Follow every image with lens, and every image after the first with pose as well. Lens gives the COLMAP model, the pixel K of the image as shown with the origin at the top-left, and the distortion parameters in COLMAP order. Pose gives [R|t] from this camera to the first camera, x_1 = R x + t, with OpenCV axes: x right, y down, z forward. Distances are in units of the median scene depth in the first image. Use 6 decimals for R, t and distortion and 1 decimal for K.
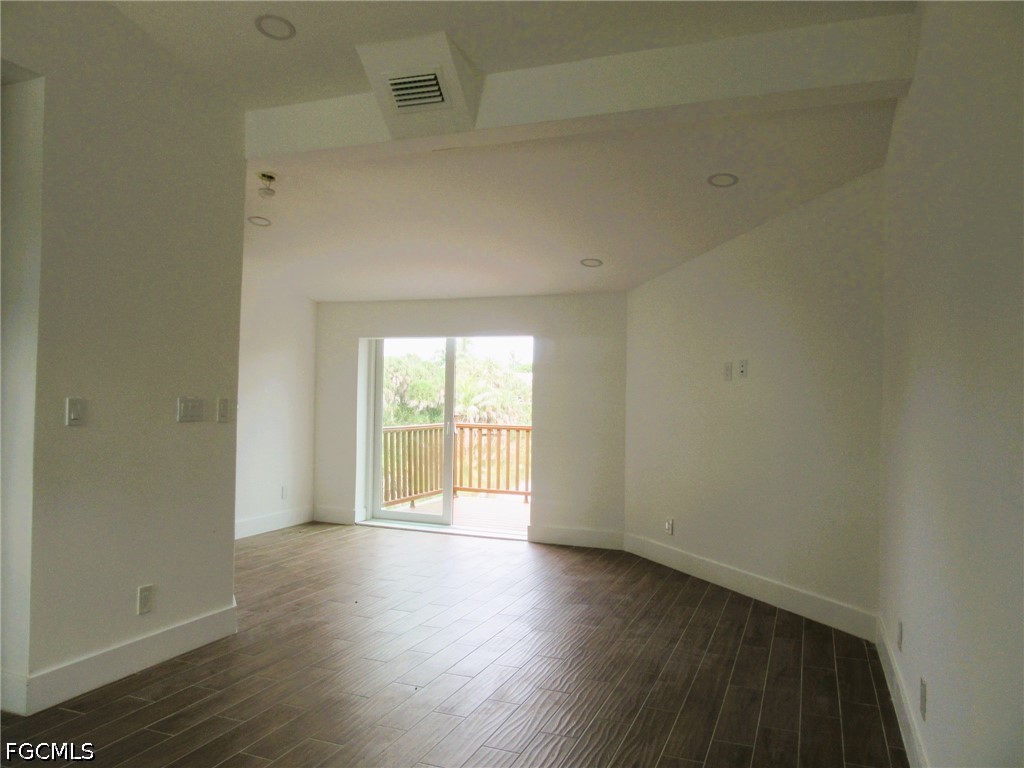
lens RADIAL K [[770.9, 0, 512.0], [0, 770.9, 384.0], [0, 0, 1]] dist [-0.045225, 0.039879]
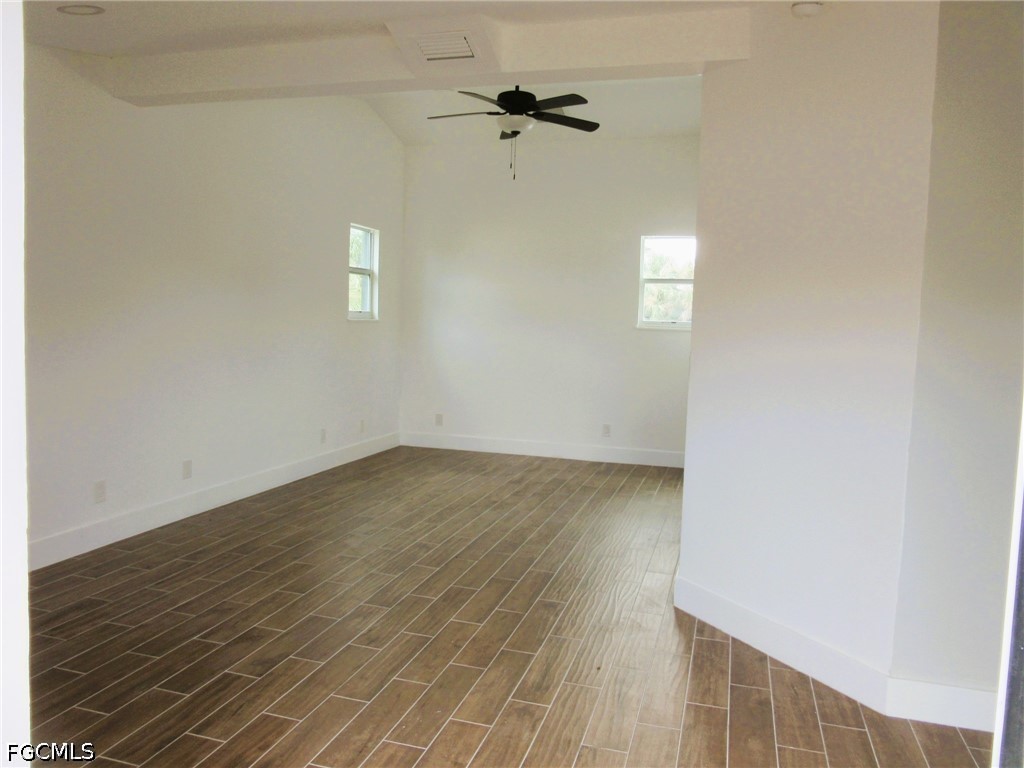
lens RADIAL K [[770.9, 0, 512.0], [0, 770.9, 384.0], [0, 0, 1]] dist [-0.045225, 0.039879]
pose [[-0.994476, -0.040940, -0.096653, -0.080951], [-0.047229, 0.996851, 0.063705, 0.008266], [0.093741, 0.067918, -0.993277, 2.215914]]
